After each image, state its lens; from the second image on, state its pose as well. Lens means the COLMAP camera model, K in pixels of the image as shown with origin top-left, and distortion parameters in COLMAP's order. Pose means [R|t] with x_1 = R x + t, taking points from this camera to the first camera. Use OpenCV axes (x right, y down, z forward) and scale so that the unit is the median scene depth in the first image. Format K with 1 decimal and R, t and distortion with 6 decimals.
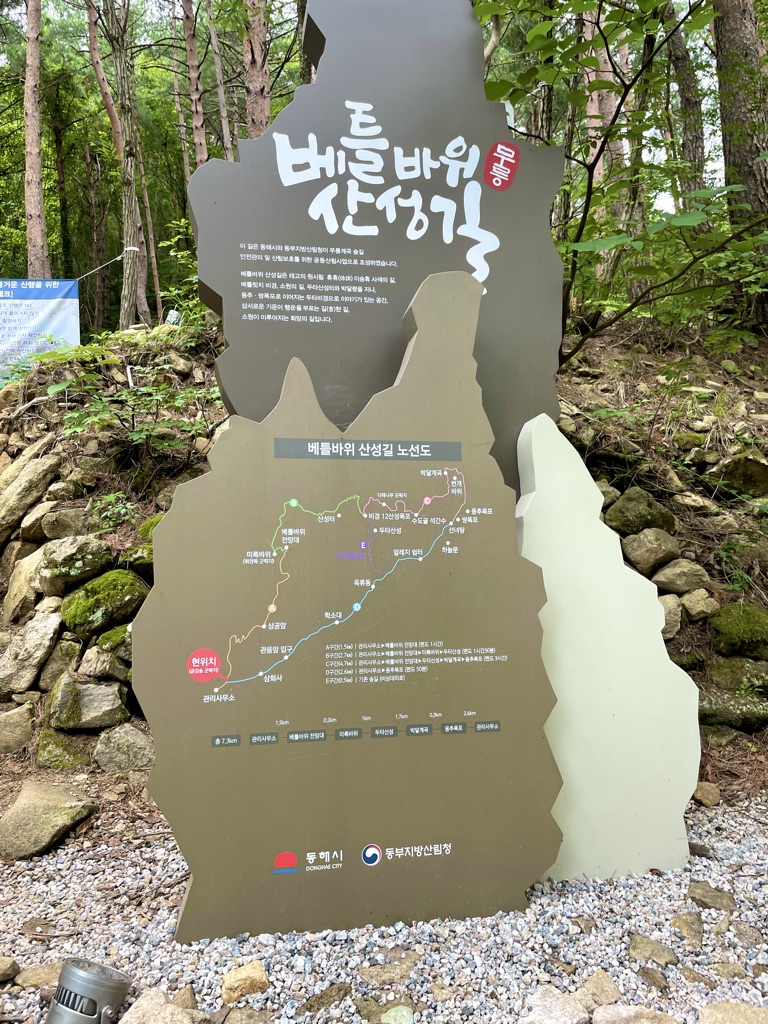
lens RADIAL K [[769.6, 0, 383.1], [0, 769.6, 518.3], [0, 0, 1]] dist [0.093766, -0.134096]
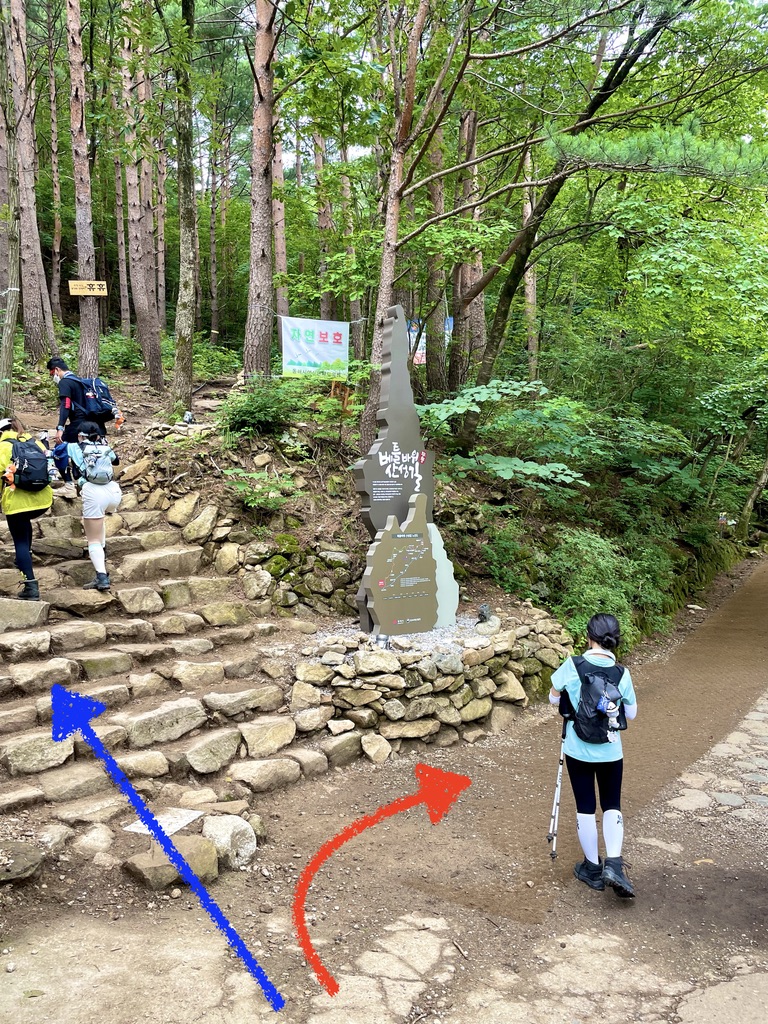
lens RADIAL K [[769.6, 0, 383.1], [0, 769.6, 518.3], [0, 0, 1]] dist [0.093766, -0.134096]
pose [[0.879489, 0.010552, 0.475802, -2.032674], [-0.055265, 0.995255, 0.080083, -0.481737], [-0.472699, -0.096727, 0.875899, -2.546231]]
